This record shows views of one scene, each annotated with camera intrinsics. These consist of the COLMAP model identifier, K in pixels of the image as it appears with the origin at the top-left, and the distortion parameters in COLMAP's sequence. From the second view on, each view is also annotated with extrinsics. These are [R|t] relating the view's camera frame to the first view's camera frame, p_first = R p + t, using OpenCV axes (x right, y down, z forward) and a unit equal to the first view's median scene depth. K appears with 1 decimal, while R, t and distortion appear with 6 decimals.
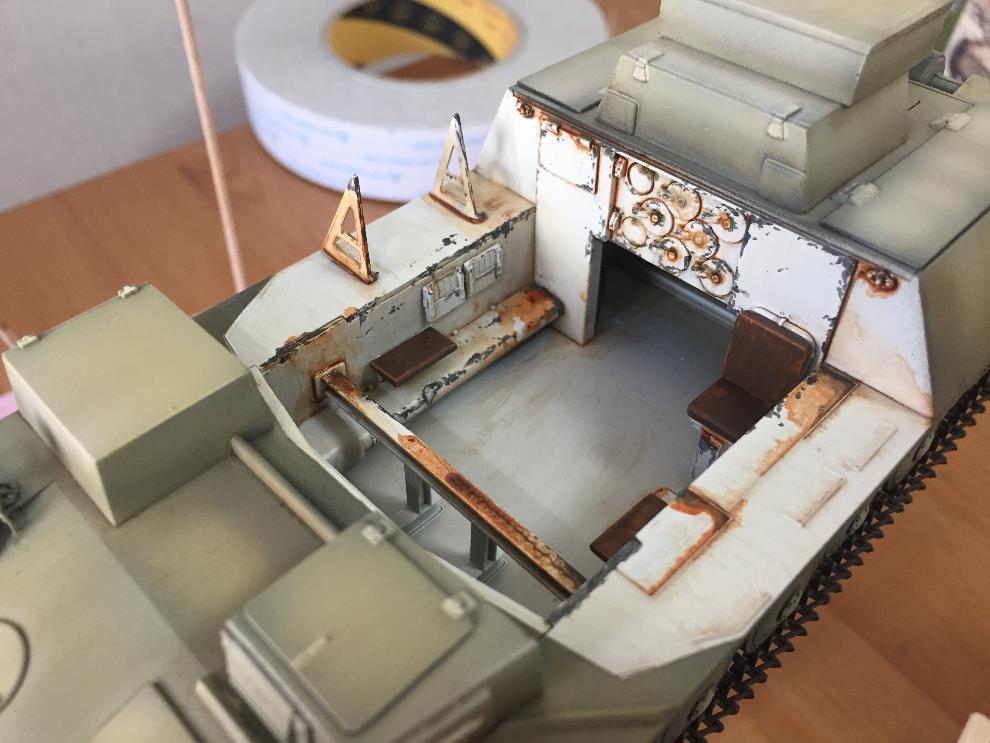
lens RADIAL K [[876.7, 0, 492.9], [0, 876.7, 363.8], [0, 0, 1]] dist [0.058471, -0.094500]
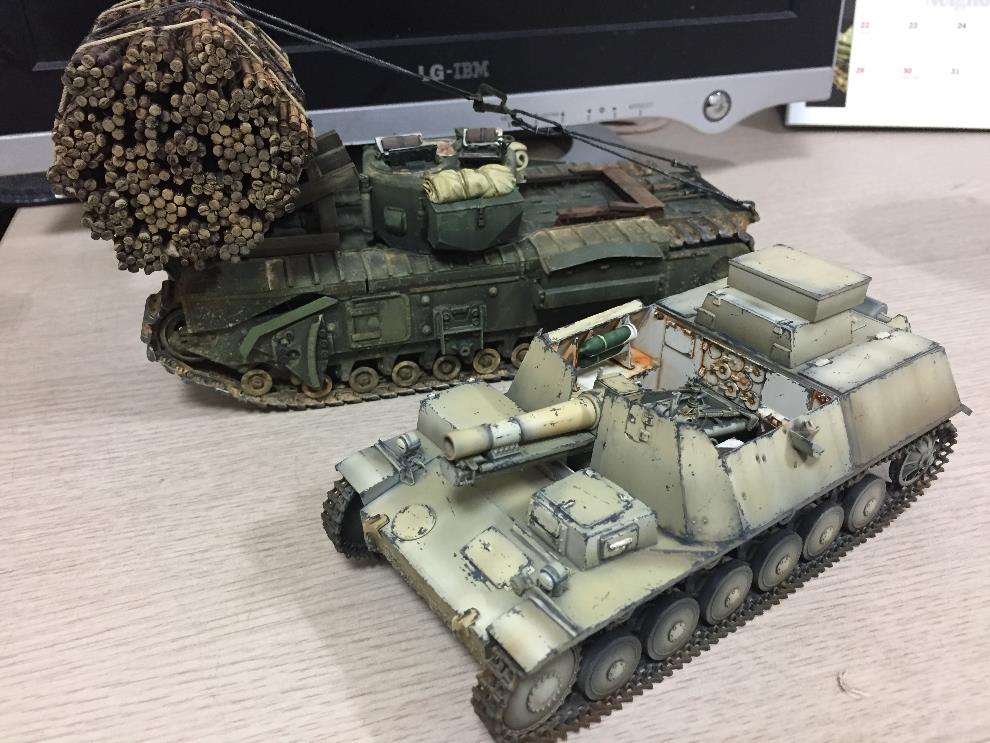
lens RADIAL K [[876.7, 0, 492.9], [0, 876.7, 363.8], [0, 0, 1]] dist [0.058471, -0.094500]
pose [[0.988789, 0.075586, -0.128777, -0.075826], [-0.103942, 0.967582, -0.230176, 0.337189], [0.107204, 0.240981, 0.964591, -0.998010]]
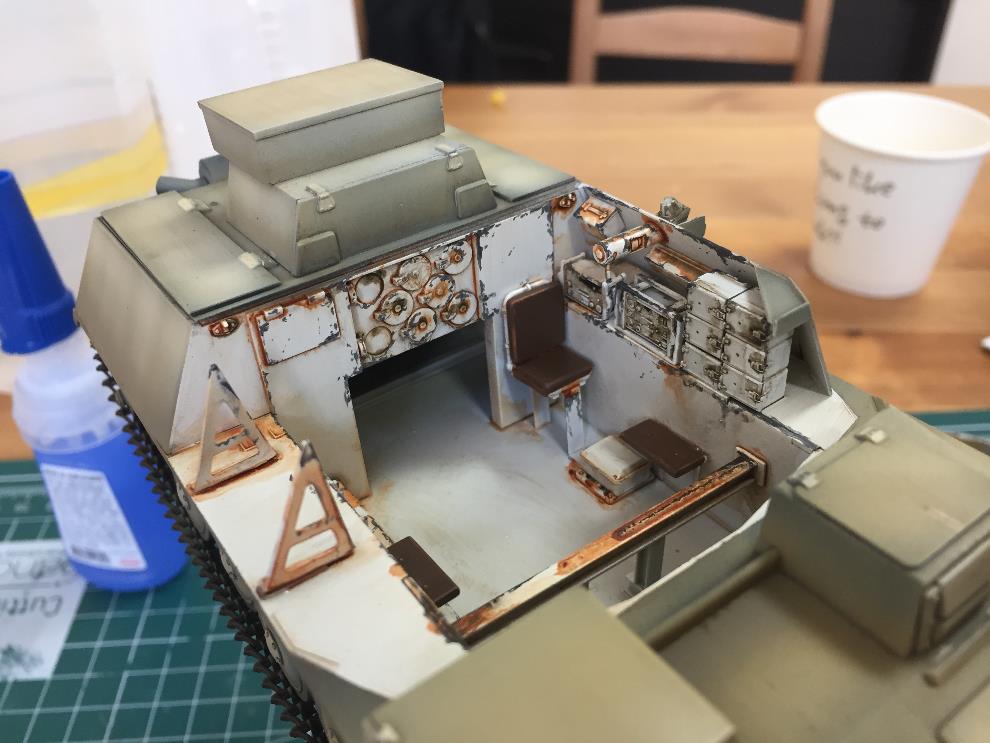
lens RADIAL K [[876.7, 0, 492.9], [0, 876.7, 363.8], [0, 0, 1]] dist [0.058471, -0.094500]
pose [[0.164801, -0.560591, 0.811528, -0.693583], [0.734182, 0.619156, 0.278610, -0.336549], [-0.658649, 0.549894, 0.513613, 0.424995]]
